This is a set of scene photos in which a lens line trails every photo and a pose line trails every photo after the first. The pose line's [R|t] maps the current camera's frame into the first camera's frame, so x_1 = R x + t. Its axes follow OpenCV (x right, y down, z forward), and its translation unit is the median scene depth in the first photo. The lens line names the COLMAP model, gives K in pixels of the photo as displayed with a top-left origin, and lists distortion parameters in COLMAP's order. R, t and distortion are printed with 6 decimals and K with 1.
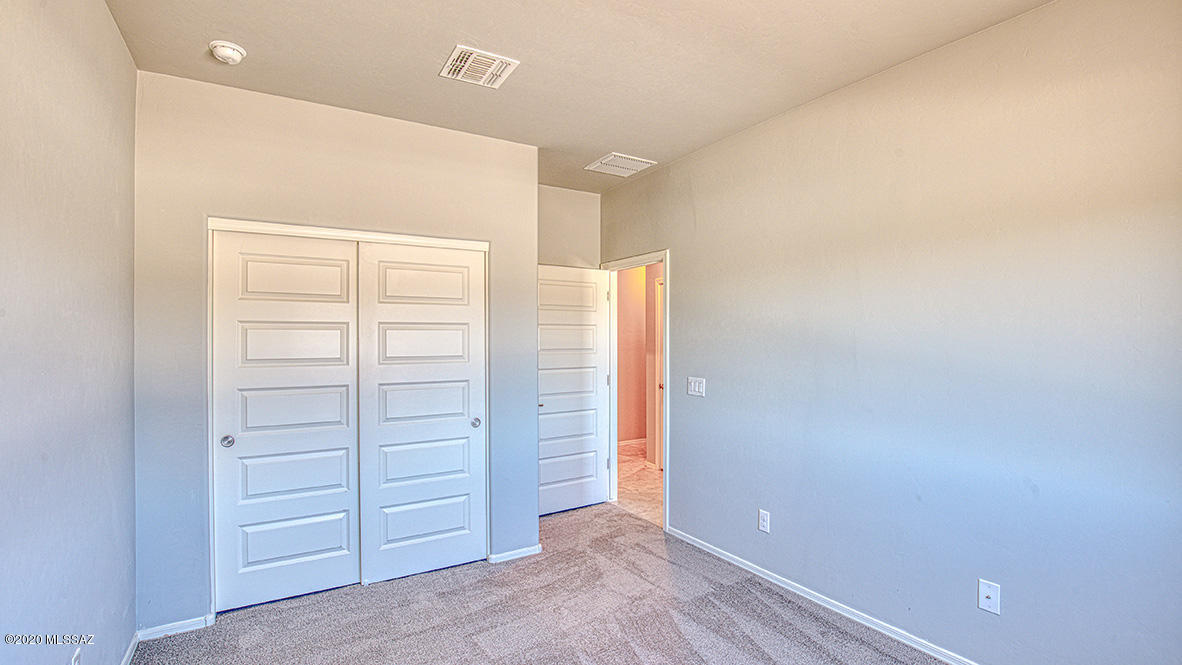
lens RADIAL K [[503.6, 0, 590.5], [0, 503.6, 339.4], [0, 0, 1]] dist [-0.026544, 0.000060]
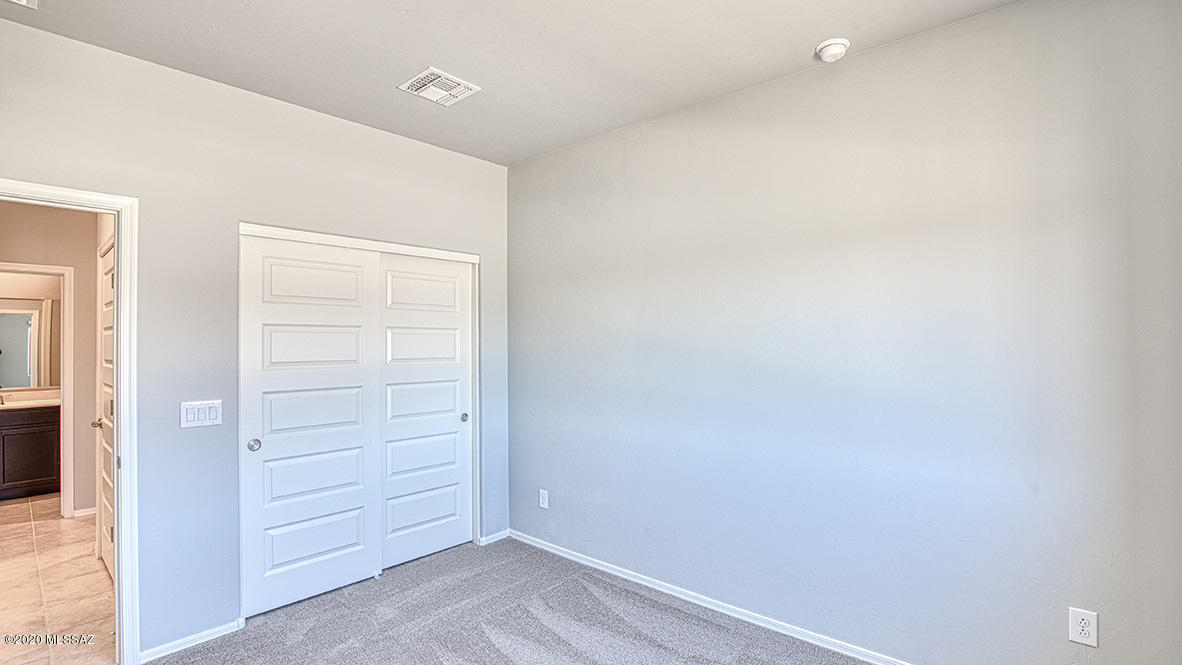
lens RADIAL K [[538.0, 0, 601.5], [0, 538.0, 335.1], [0, 0, 1]] dist [-0.038387, 0.007455]
pose [[0.932155, 0.001196, 0.362058, -0.363341], [0.003815, 0.999907, -0.013126, 0.000689], [-0.362040, 0.013617, 0.932063, -0.204001]]
